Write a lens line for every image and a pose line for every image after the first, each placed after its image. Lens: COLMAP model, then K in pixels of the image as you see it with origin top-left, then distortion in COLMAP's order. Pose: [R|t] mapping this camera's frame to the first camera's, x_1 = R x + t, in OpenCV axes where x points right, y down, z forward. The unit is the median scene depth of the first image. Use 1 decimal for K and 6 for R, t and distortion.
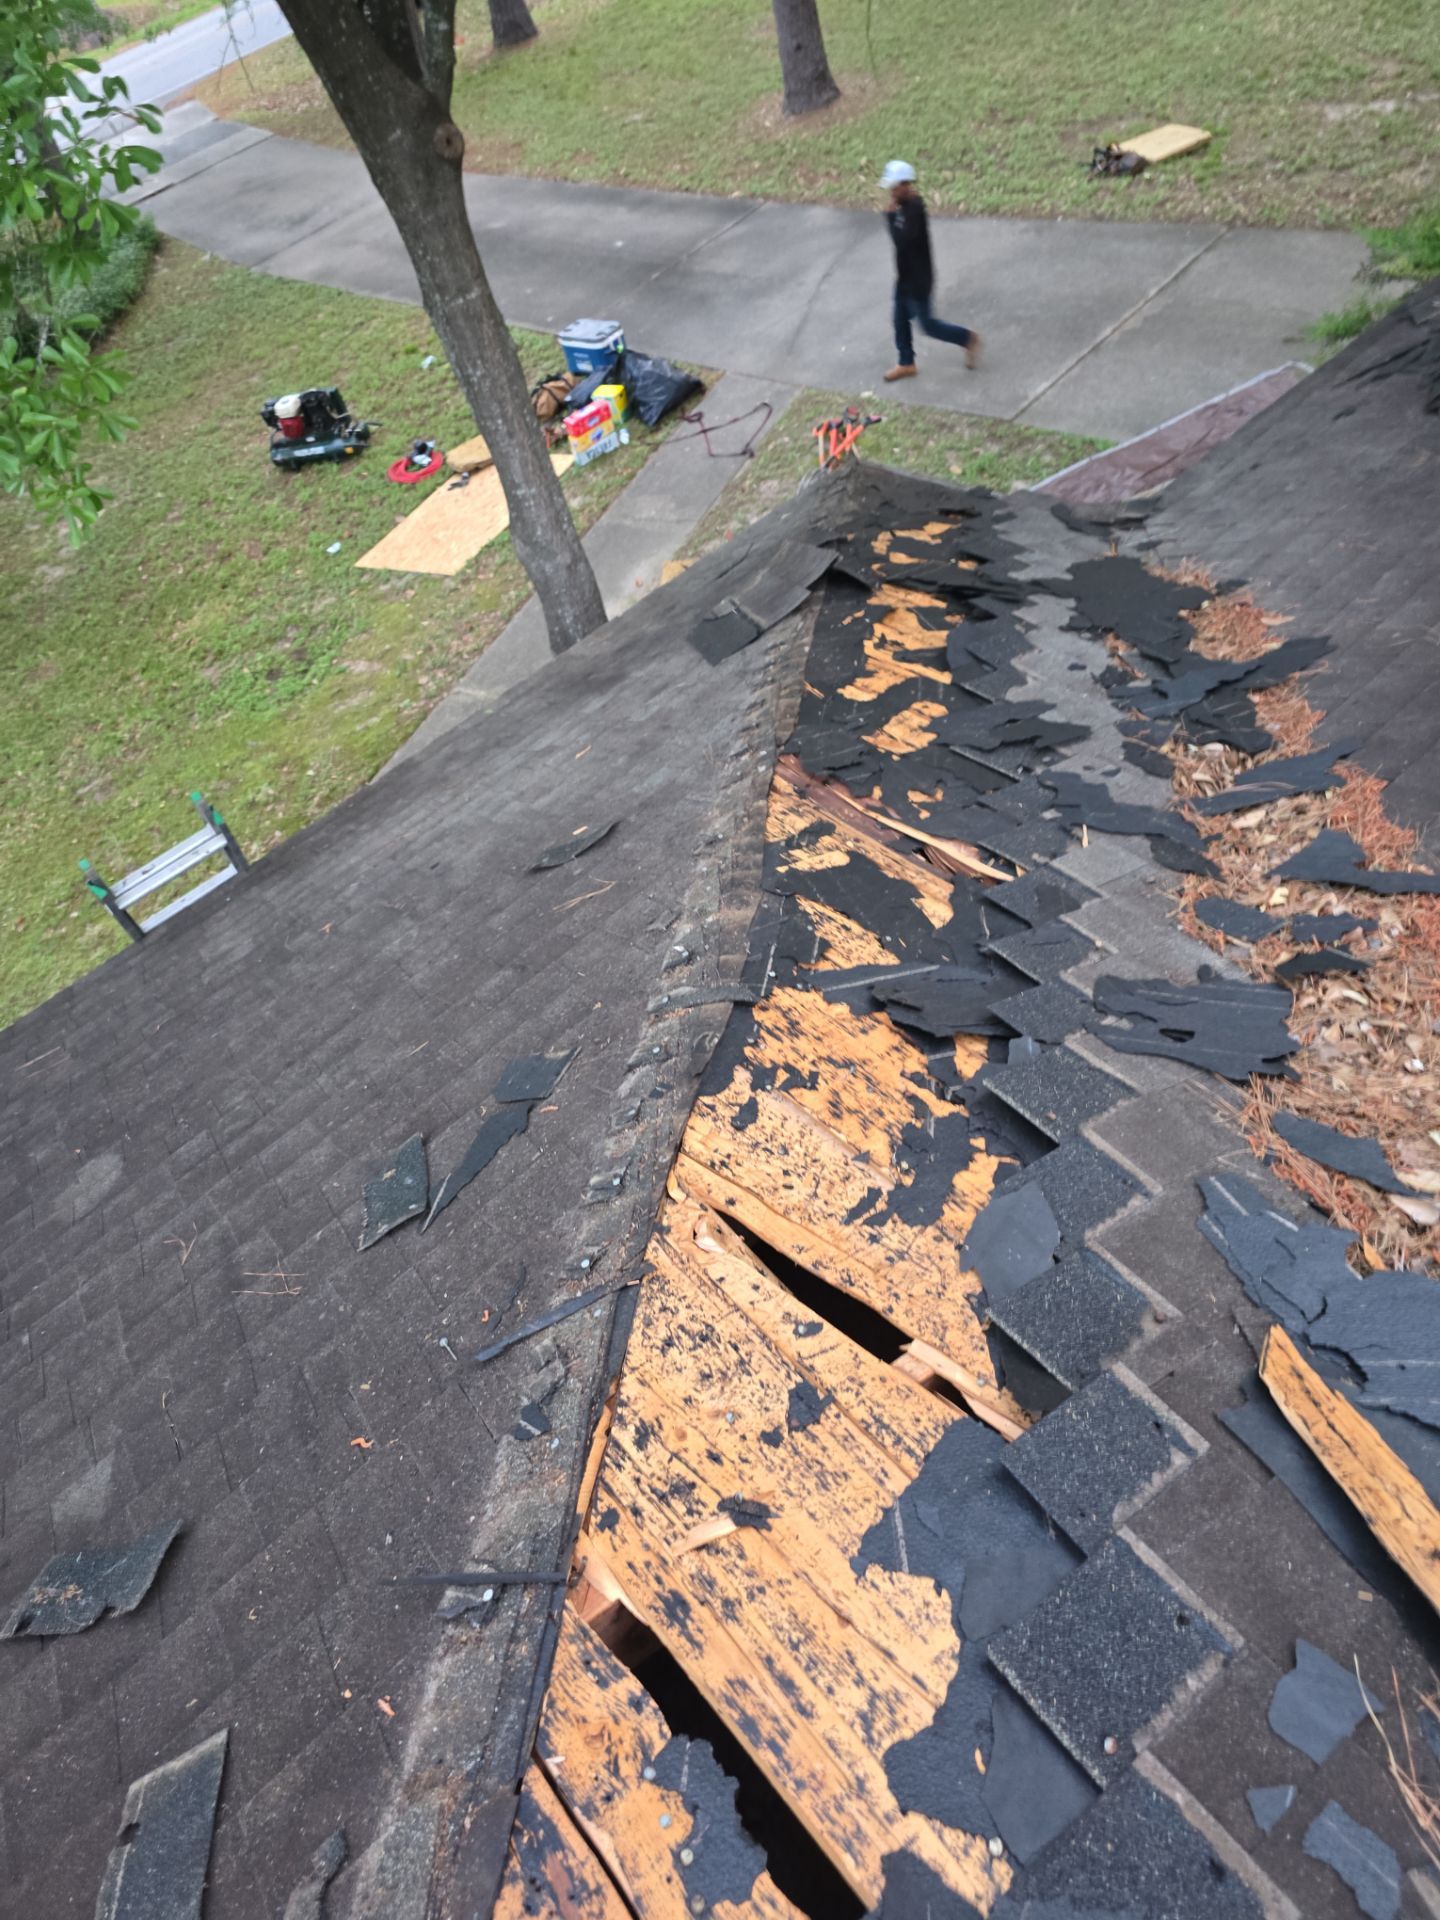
lens RADIAL K [[1396.0, 0, 683.1], [0, 1396.0, 872.1], [0, 0, 1]] dist [0.084309, -0.089670]
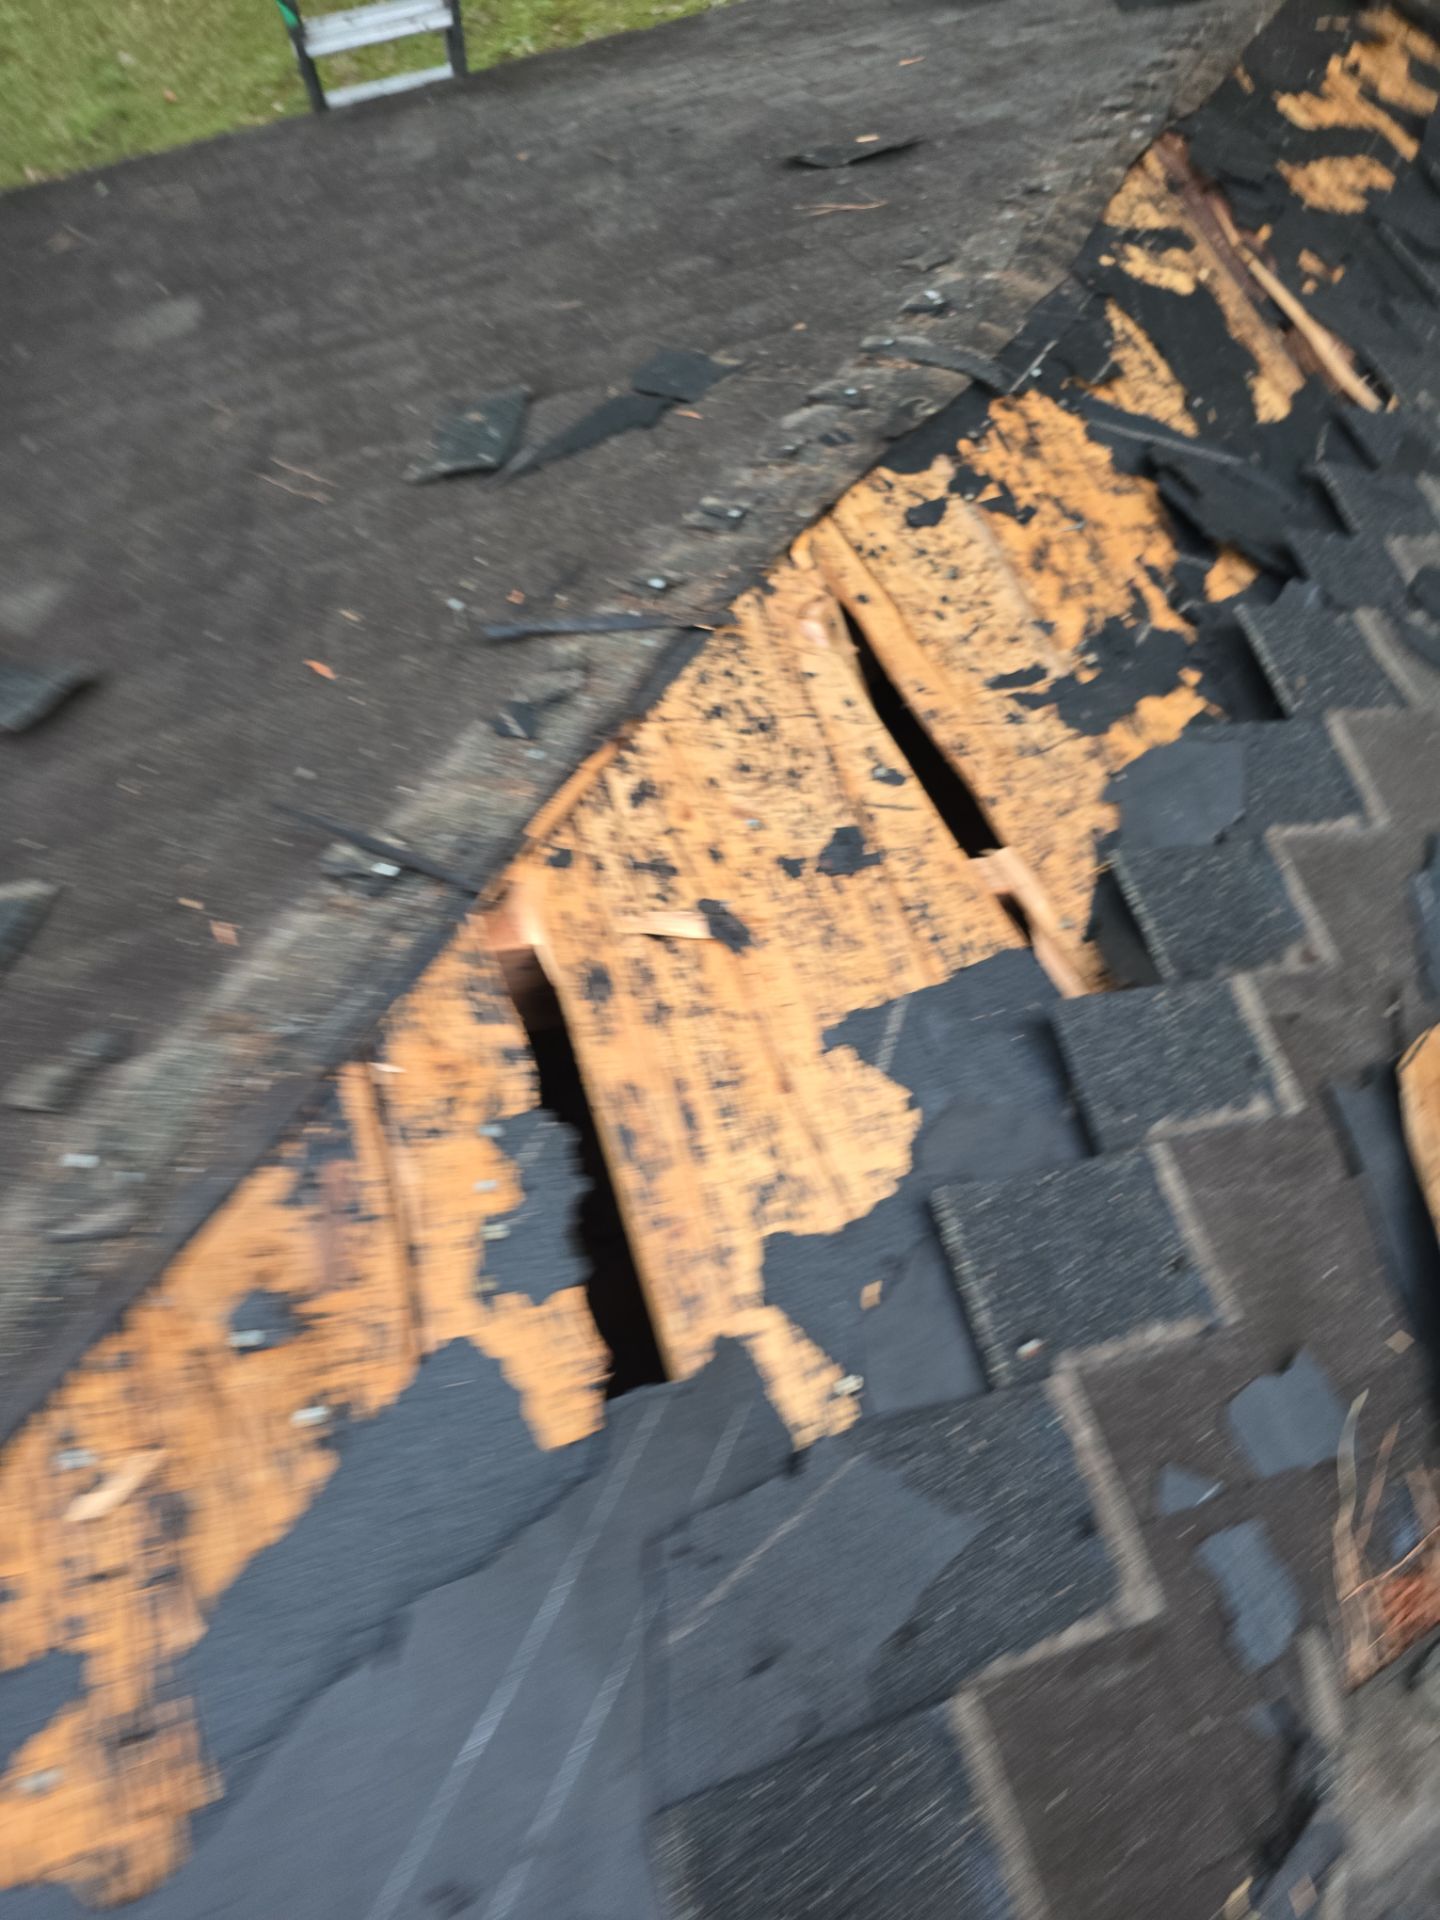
lens RADIAL K [[1396.0, 0, 683.1], [0, 1396.0, 872.1], [0, 0, 1]] dist [0.084309, -0.089670]
pose [[0.909779, 0.414741, -0.017082, 0.019557], [-0.385822, 0.860089, 0.333749, 0.144101], [0.153112, -0.297048, 0.942507, 0.225014]]
